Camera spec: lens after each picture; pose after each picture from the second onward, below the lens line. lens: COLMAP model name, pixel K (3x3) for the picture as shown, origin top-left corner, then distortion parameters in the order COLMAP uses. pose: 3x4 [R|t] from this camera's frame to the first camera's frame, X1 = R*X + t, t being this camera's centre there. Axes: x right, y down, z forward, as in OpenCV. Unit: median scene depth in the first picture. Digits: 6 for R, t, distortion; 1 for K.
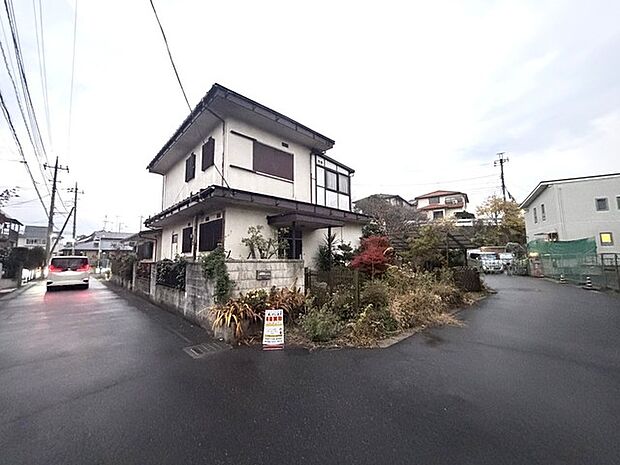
lens RADIAL K [[247.6, 0, 310.3], [0, 247.6, 232.2], [0, 0, 1]] dist [-0.001336, 0.000265]
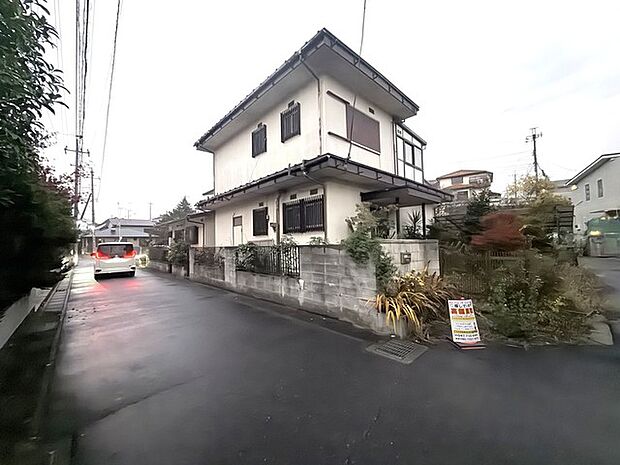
lens RADIAL K [[247.6, 0, 310.5], [0, 247.6, 232.2], [0, 0, 1]] dist [-0.001336, 0.000265]
pose [[0.999799, -0.016263, -0.011751, -0.293318], [0.016966, 0.997904, 0.062446, 0.015595], [0.010711, -0.062633, 0.997979, 0.093948]]
